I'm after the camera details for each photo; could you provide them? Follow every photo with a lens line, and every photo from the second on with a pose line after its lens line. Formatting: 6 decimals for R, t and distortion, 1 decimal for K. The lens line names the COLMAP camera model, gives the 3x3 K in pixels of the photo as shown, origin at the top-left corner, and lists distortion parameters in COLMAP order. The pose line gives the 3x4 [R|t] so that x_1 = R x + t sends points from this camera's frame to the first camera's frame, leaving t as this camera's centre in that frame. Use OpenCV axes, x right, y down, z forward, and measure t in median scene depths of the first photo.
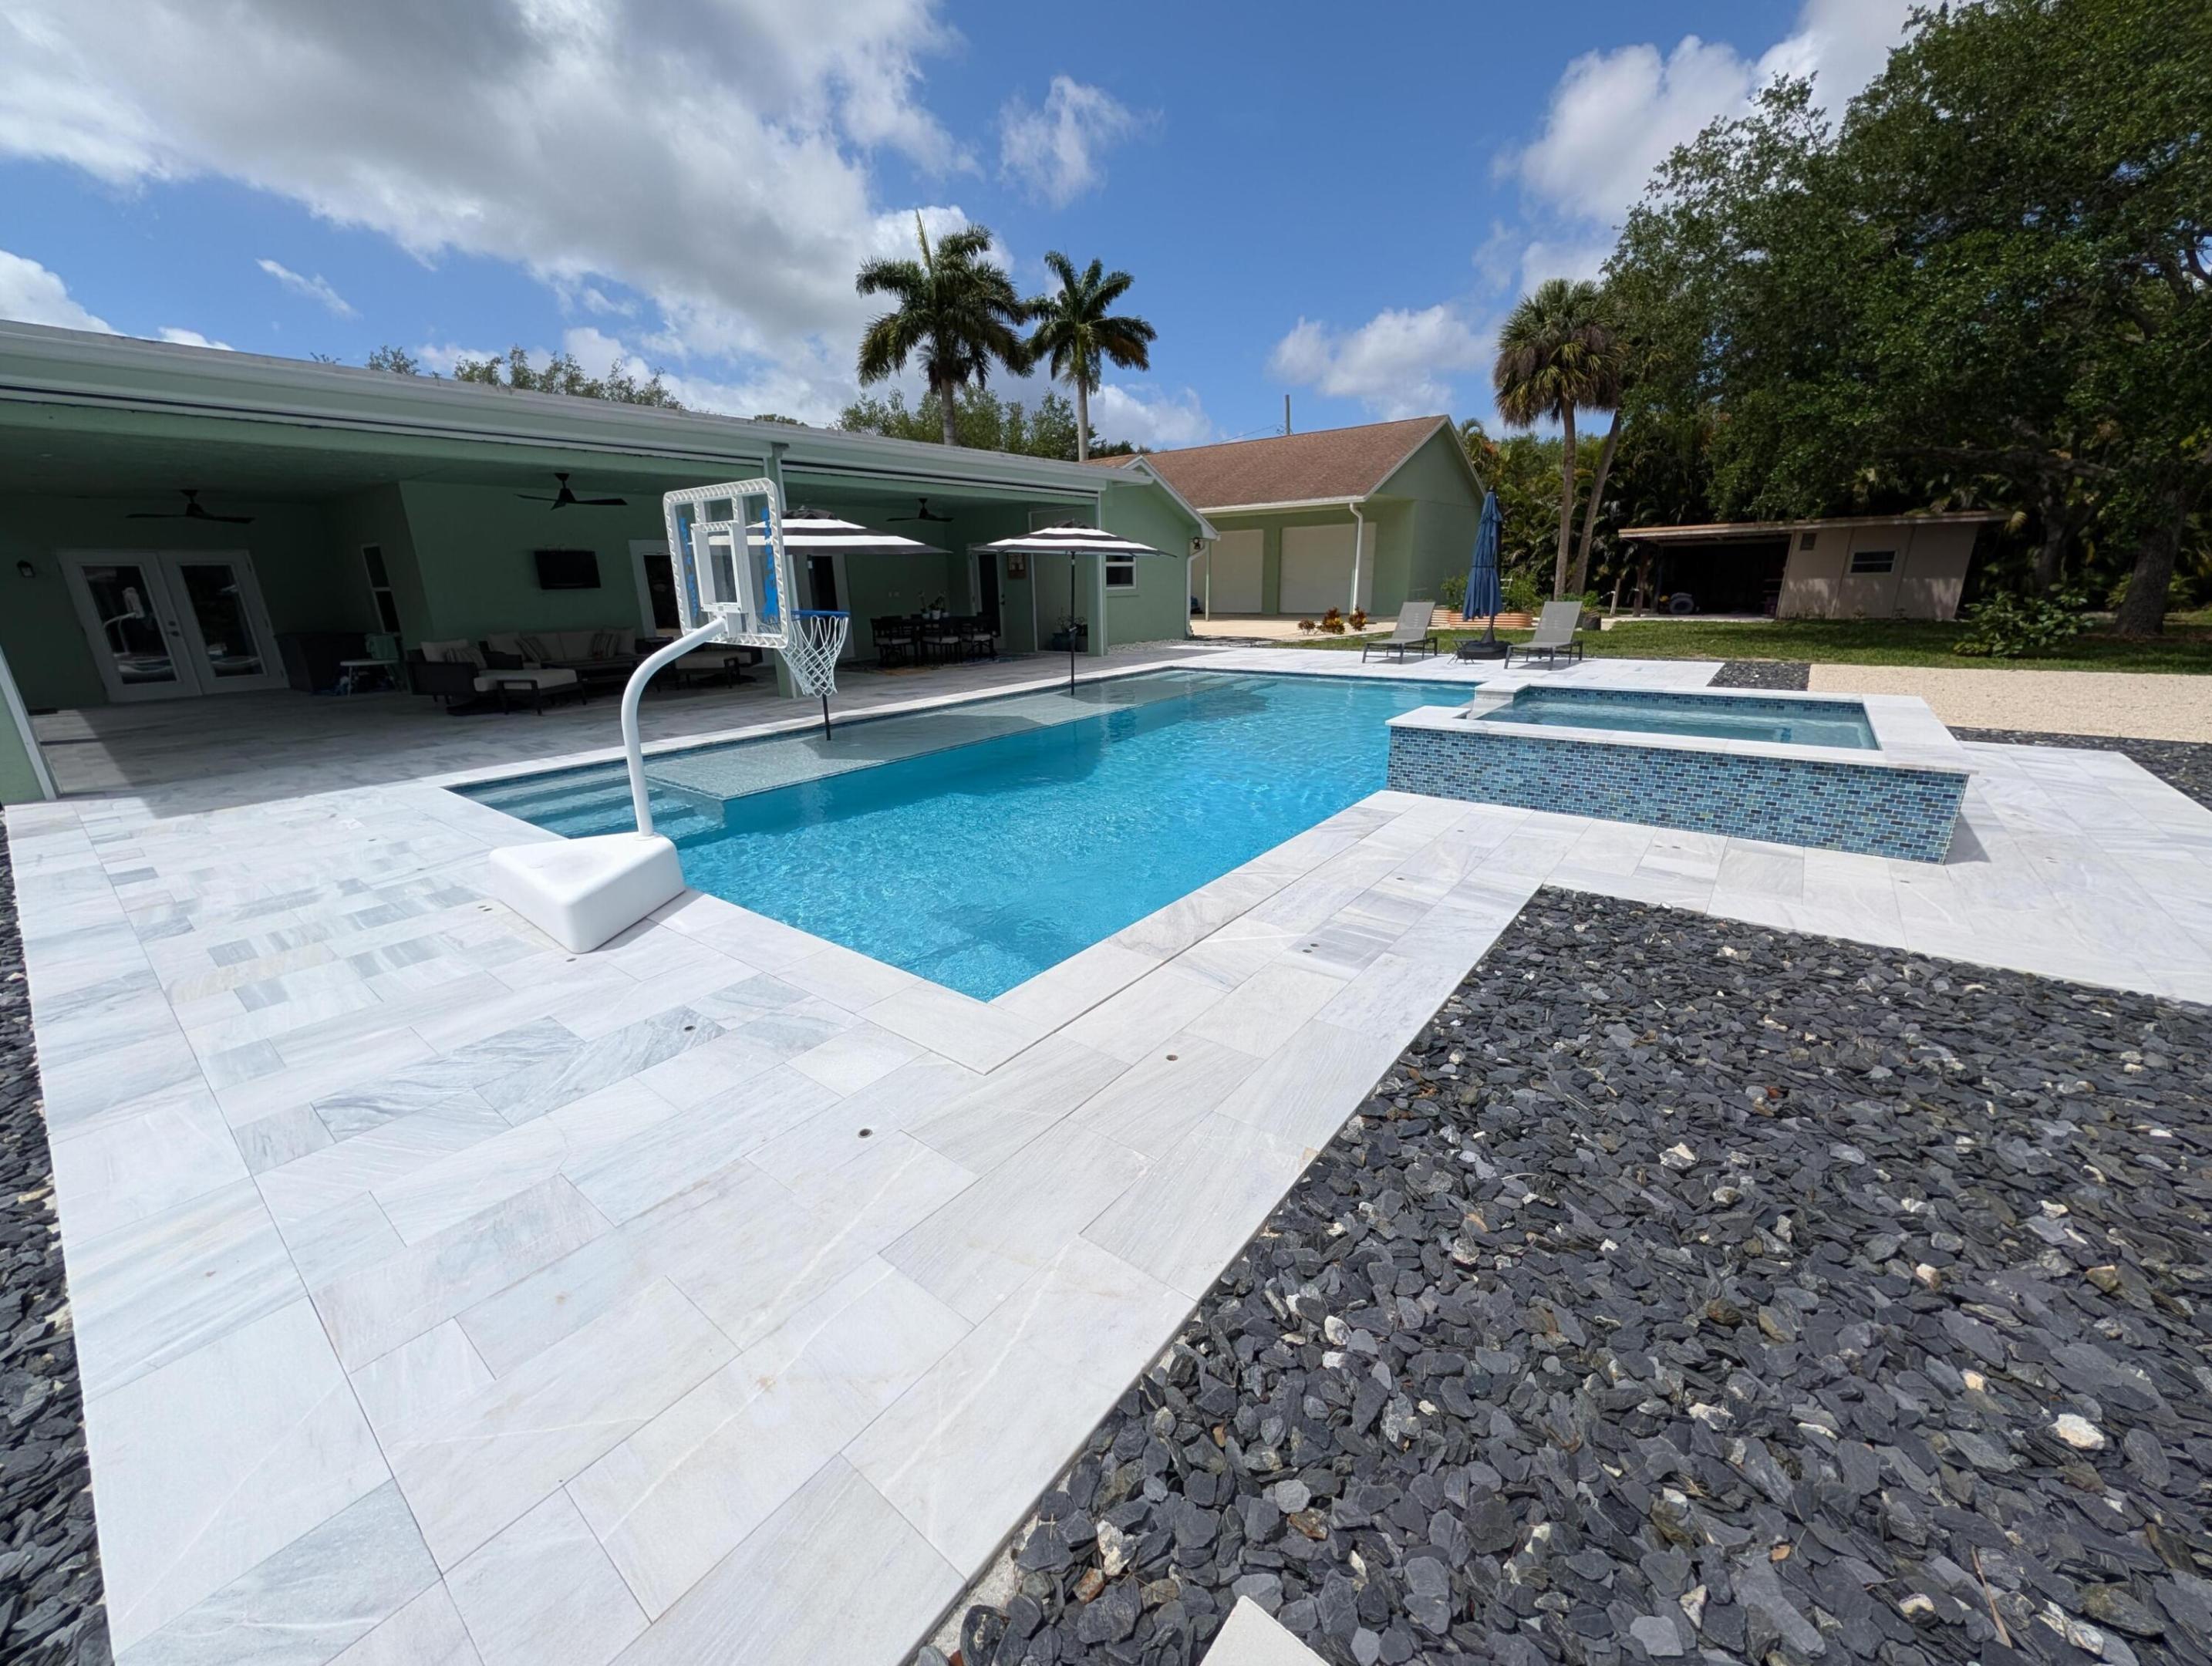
lens RADIAL K [[842.9, 0, 1112.2], [0, 842.9, 830.1], [0, 0, 1]] dist [0.001751, 0.000061]
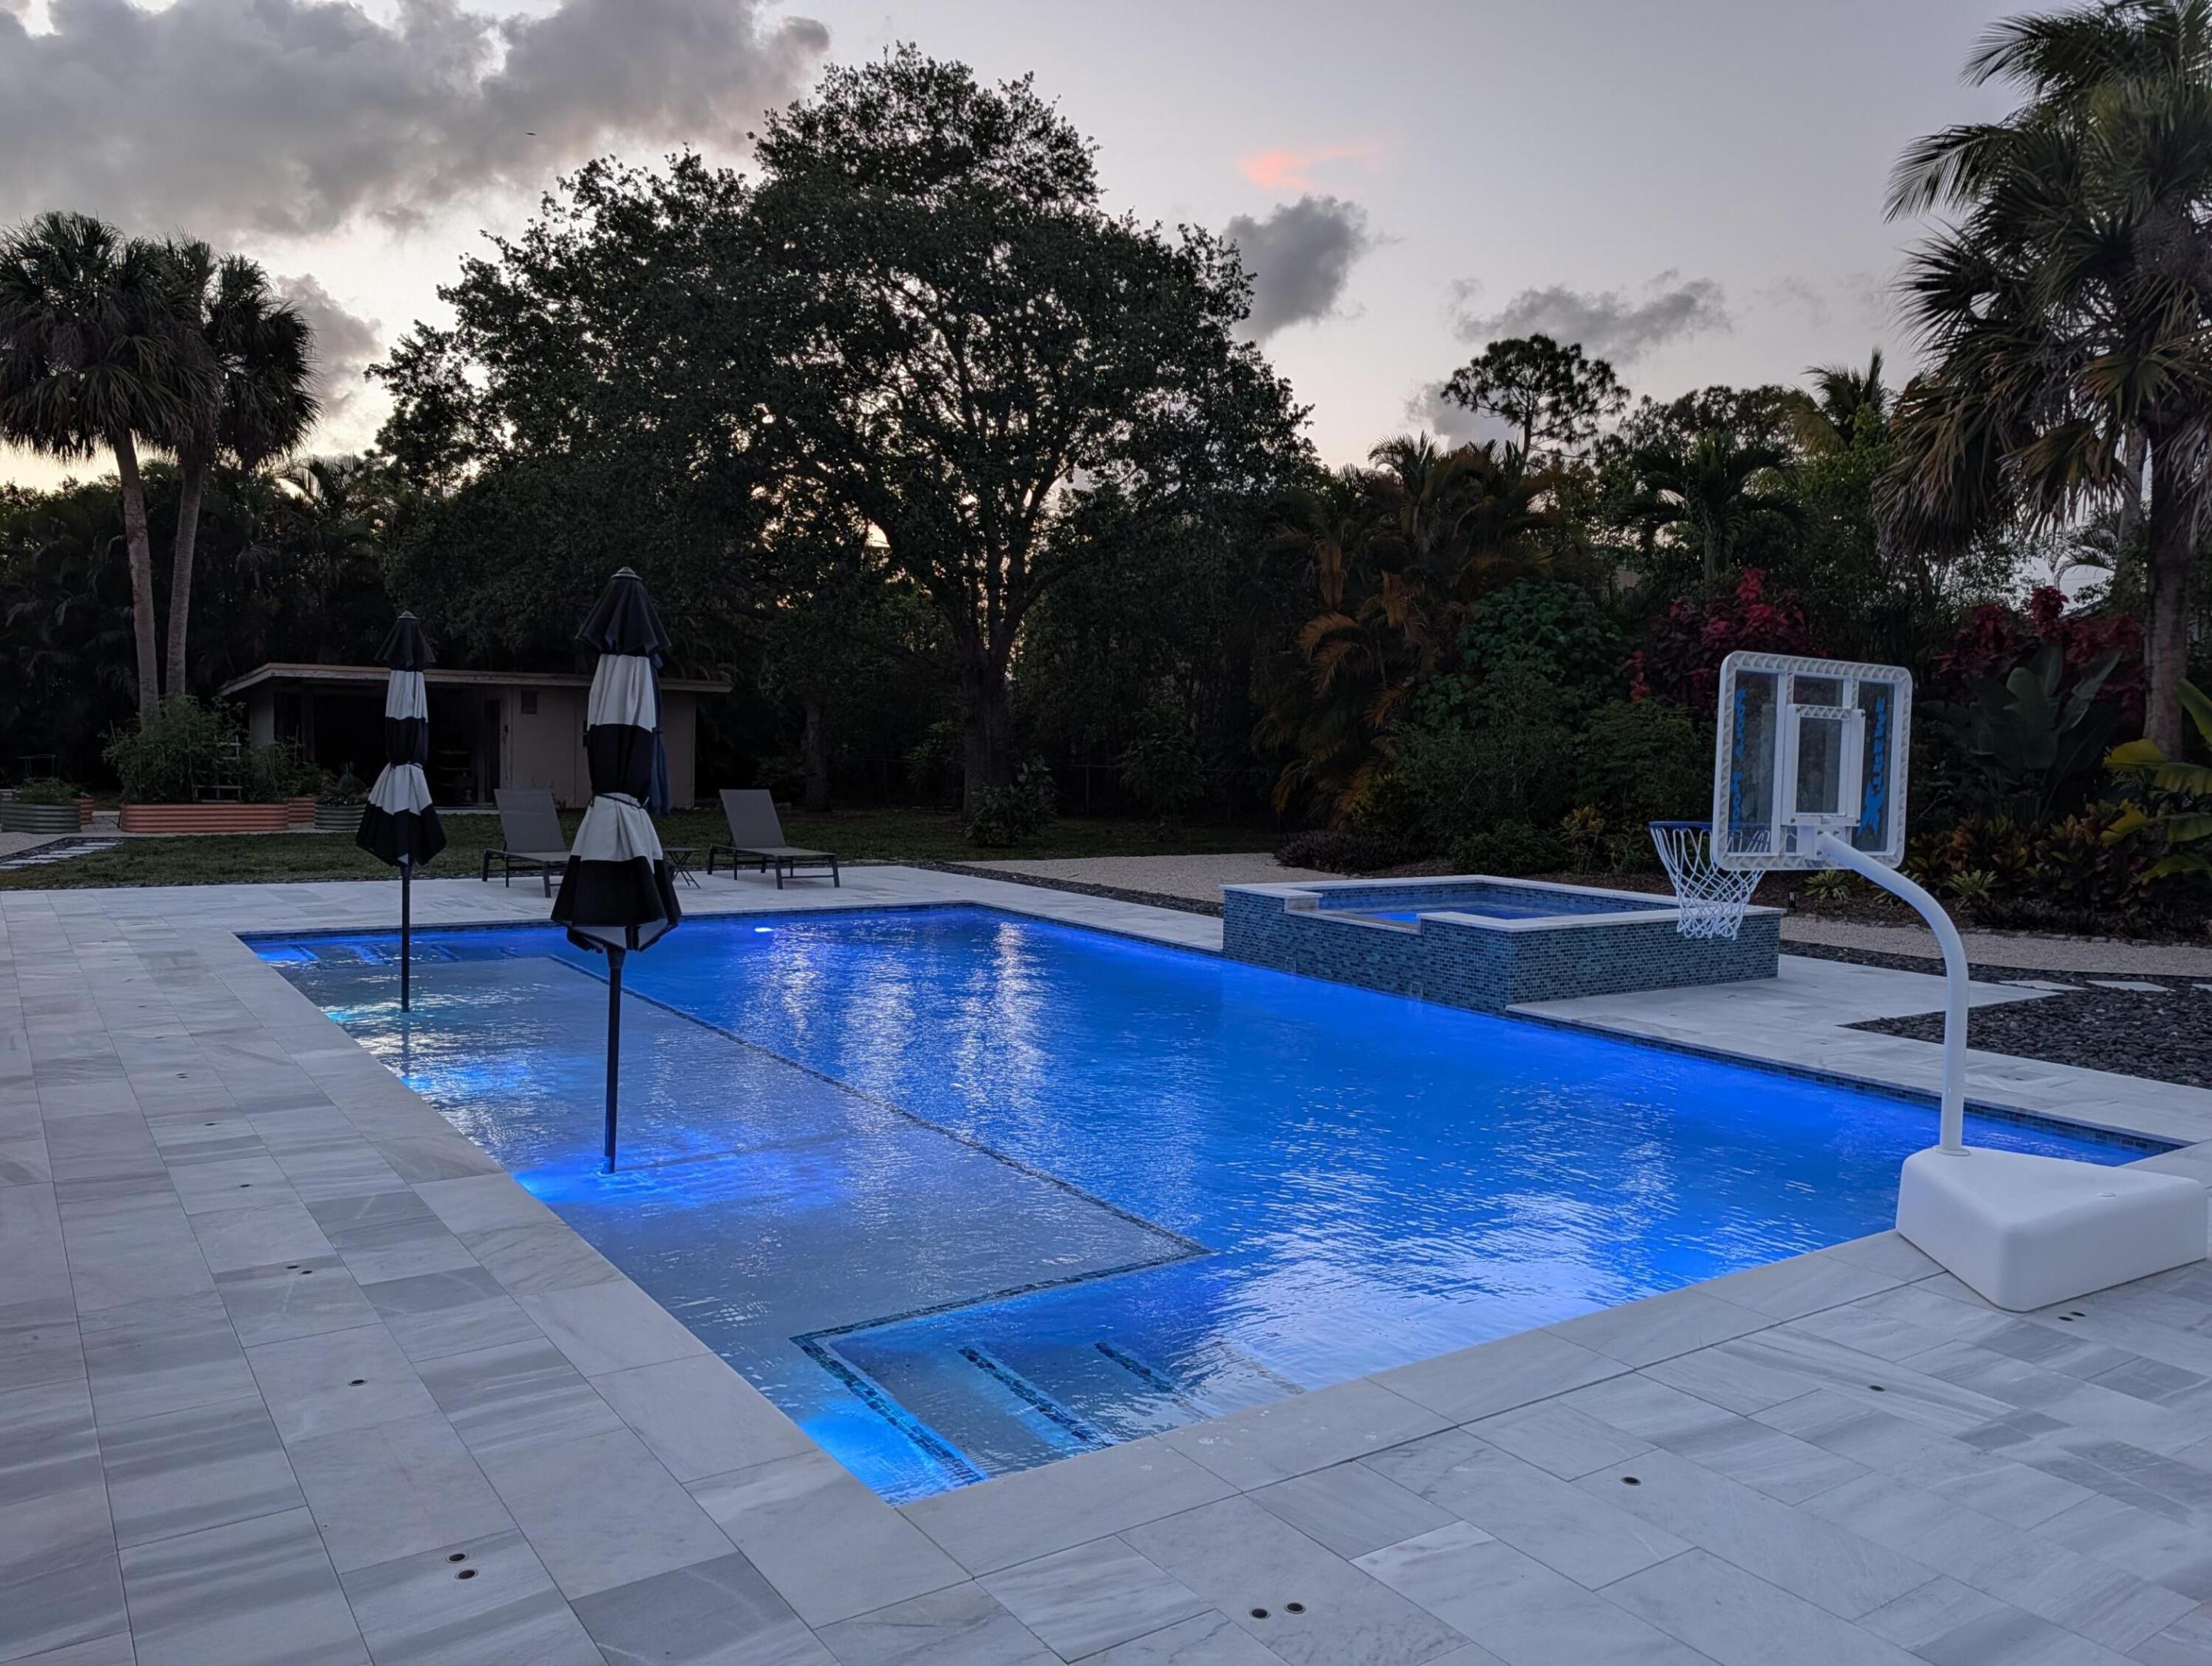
lens RADIAL K [[1636.1, 0, 1122.8], [0, 1636.1, 828.0], [0, 0, 1]] dist [0.031162, 0.003726]
pose [[0.285555, -0.026088, 0.958007, -1.916335], [0.244574, 0.968514, -0.046527, -0.329226], [-0.926629, 0.247590, 0.282945, 1.125774]]
